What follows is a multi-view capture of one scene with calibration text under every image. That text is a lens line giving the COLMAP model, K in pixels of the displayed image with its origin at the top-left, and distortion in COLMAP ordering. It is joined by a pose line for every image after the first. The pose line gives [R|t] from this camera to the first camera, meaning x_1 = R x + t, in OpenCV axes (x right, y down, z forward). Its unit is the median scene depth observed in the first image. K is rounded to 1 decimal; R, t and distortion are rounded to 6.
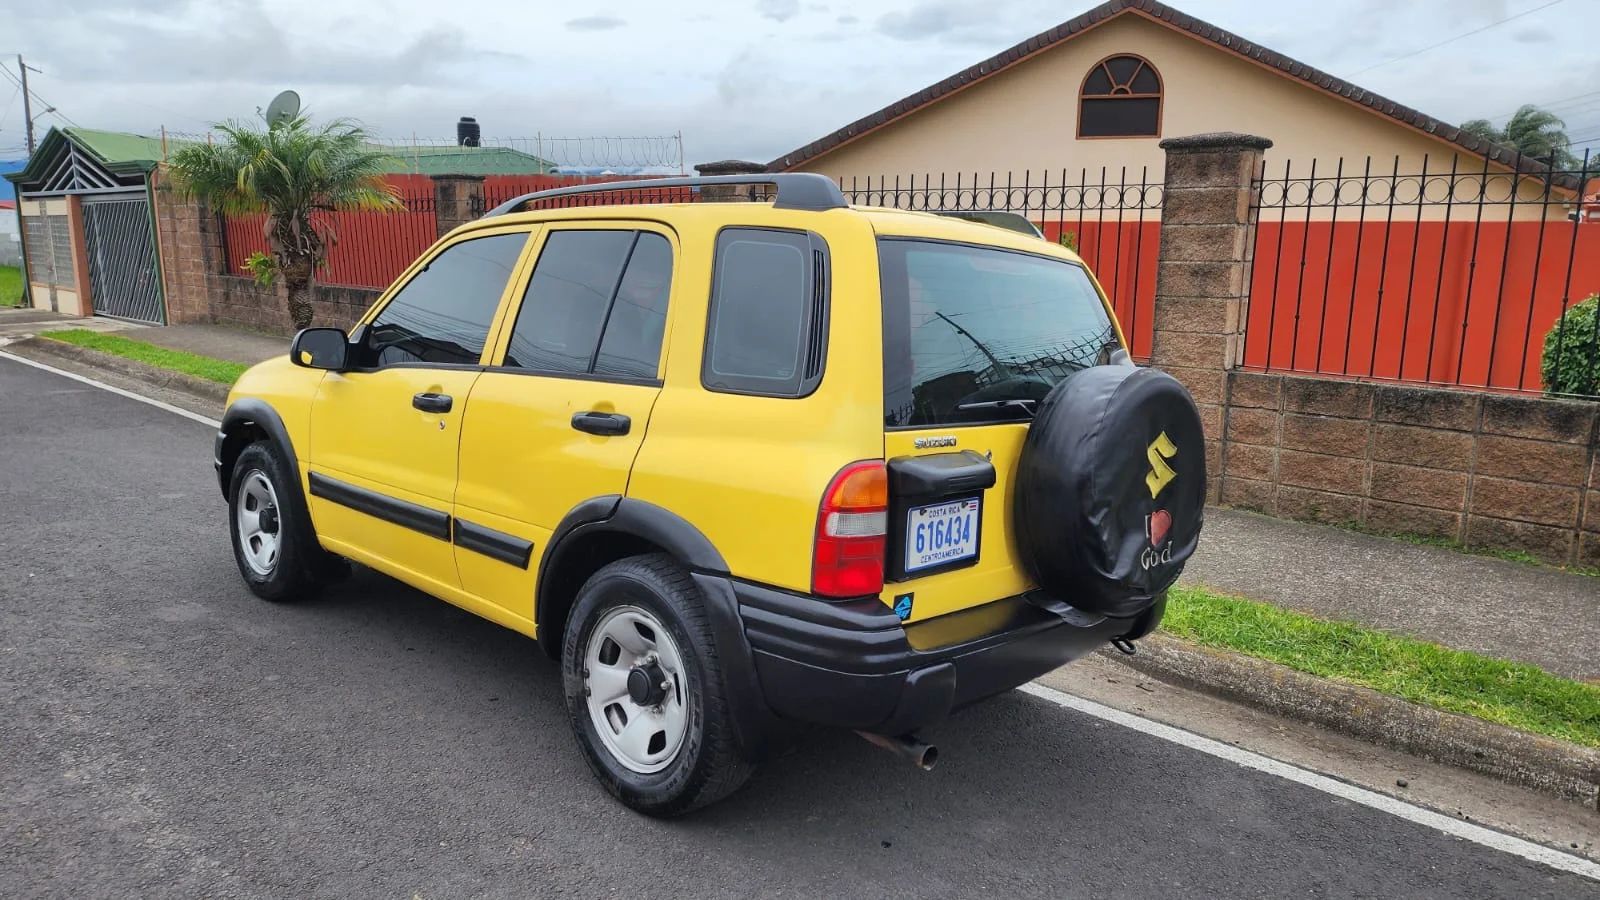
lens RADIAL K [[1078.6, 0, 800.0], [0, 1078.6, 450.0], [0, 0, 1]] dist [0.076157, -0.073359]
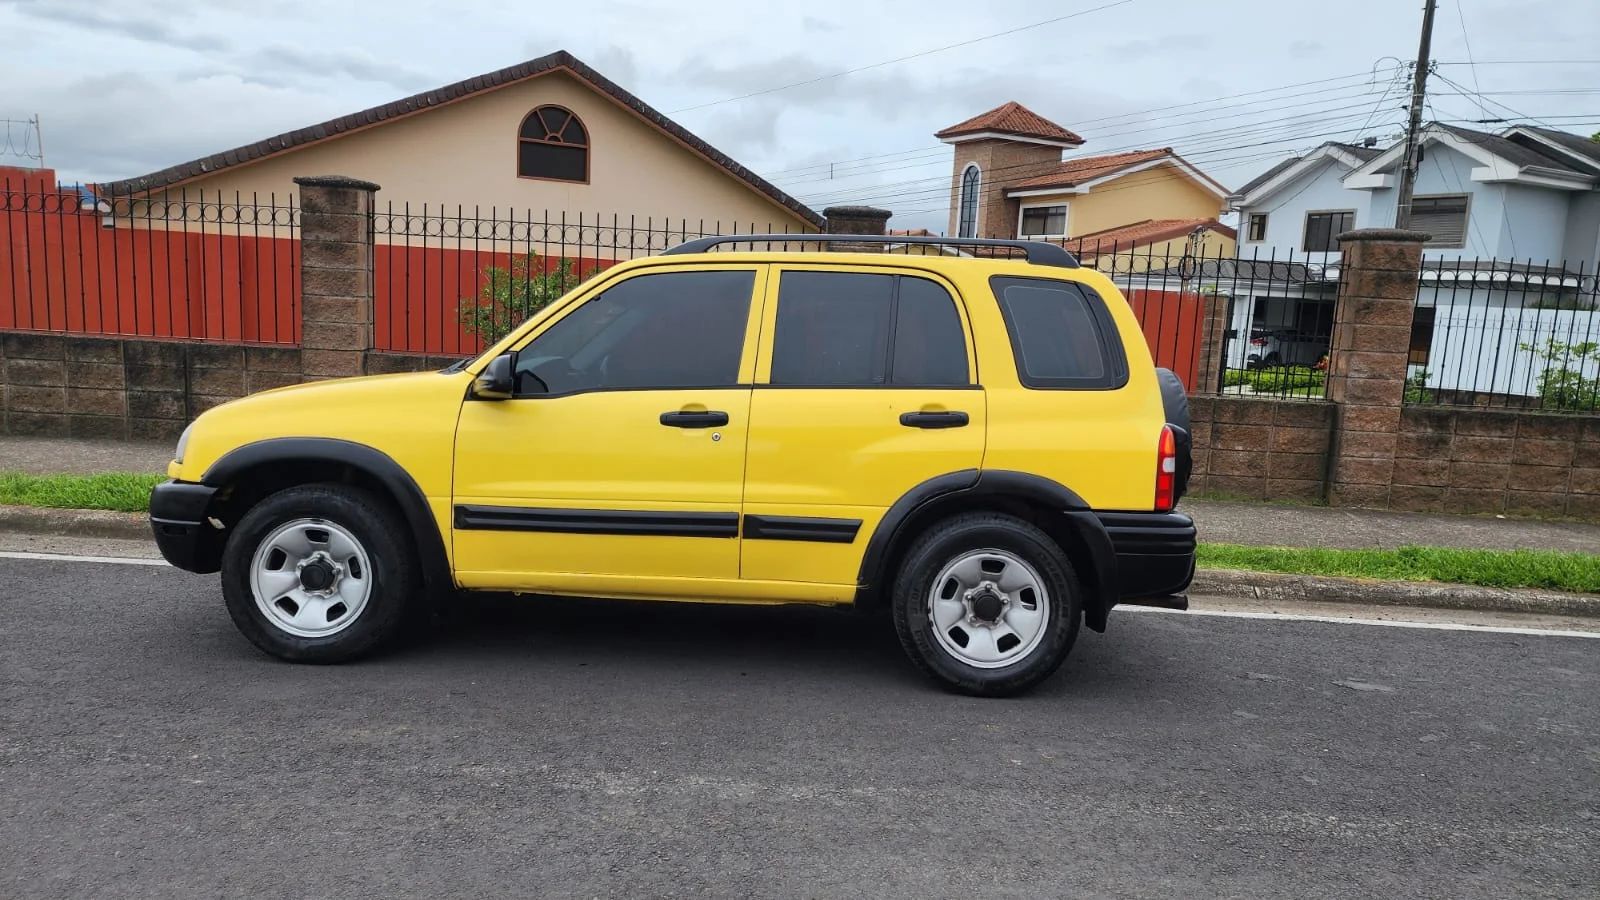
lens RADIAL K [[1078.6, 0, 800.0], [0, 1078.6, 450.0], [0, 0, 1]] dist [0.076157, -0.073359]
pose [[0.750096, -0.075627, 0.656990, -1.171464], [0.091410, 0.995760, 0.010259, -0.015534], [-0.654981, 0.052360, 0.753829, 0.104682]]
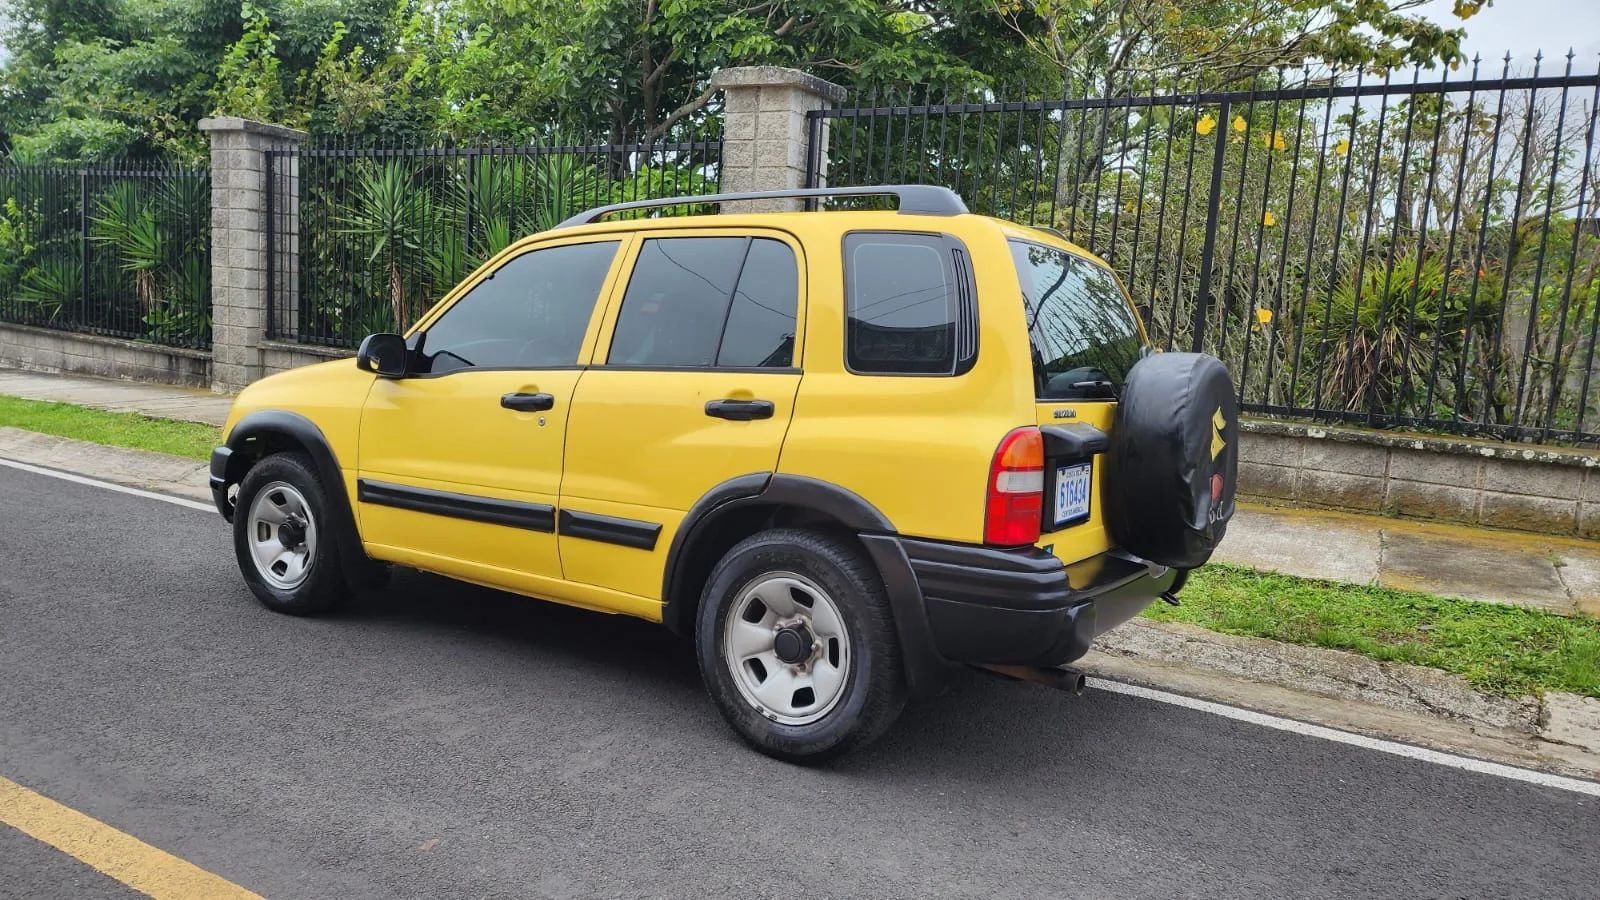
lens RADIAL K [[1078.6, 0, 800.0], [0, 1078.6, 450.0], [0, 0, 1]] dist [0.076157, -0.073359]
pose [[0.983626, -0.023263, 0.178712, -0.315915], [0.029940, 0.998947, -0.034759, 0.055308], [-0.177716, 0.039541, 0.983287, -0.080617]]
